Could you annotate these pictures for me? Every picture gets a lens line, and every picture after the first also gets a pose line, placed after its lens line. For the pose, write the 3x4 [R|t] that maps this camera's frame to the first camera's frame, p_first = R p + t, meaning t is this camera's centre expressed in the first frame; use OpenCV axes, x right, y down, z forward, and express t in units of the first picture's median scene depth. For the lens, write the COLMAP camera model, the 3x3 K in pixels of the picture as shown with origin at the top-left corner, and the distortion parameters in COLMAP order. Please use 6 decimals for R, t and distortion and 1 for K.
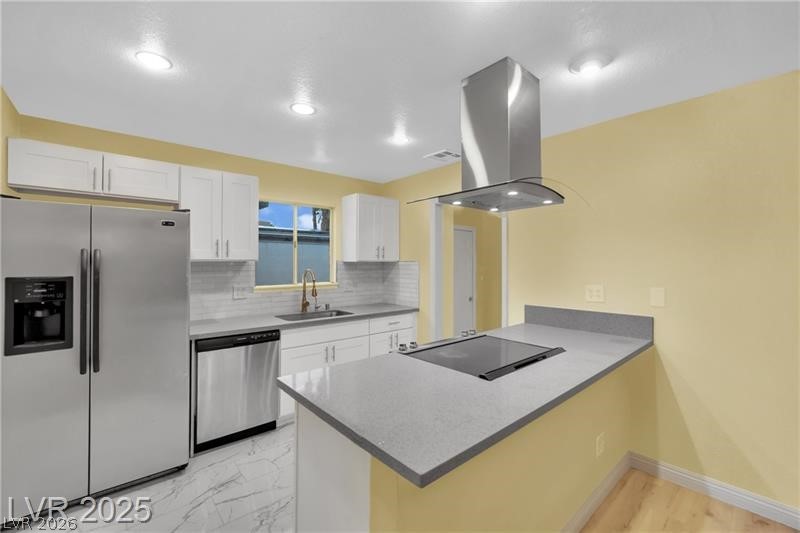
lens RADIAL K [[335.7, 0, 419.1], [0, 335.7, 260.4], [0, 0, 1]] dist [-0.003784, -0.000666]
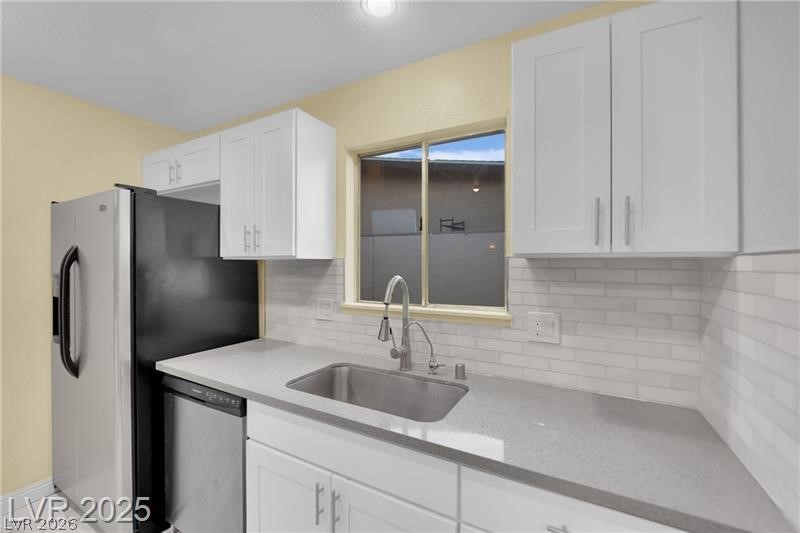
lens RADIAL K [[335.7, 0, 387.4], [0, 335.7, 262.0], [0, 0, 1]] dist [-0.003784, -0.000666]
pose [[0.307109, -0.004654, -0.951663, 0.096607], [0.003735, 0.999986, -0.003685, 0.009460], [0.951667, -0.002423, 0.307122, 0.933711]]
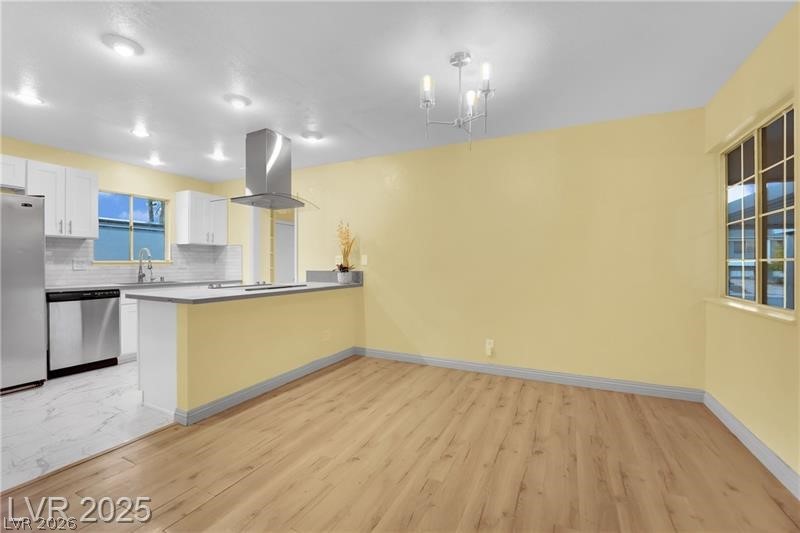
lens RADIAL K [[335.7, 0, 389.4], [0, 335.7, 267.3], [0, 0, 1]] dist [-0.003784, -0.000666]
pose [[0.949090, 0.001482, 0.315001, 0.162613], [-0.007848, 0.999790, 0.018942, 0.074056], [-0.314907, -0.020450, 0.948902, -0.534305]]
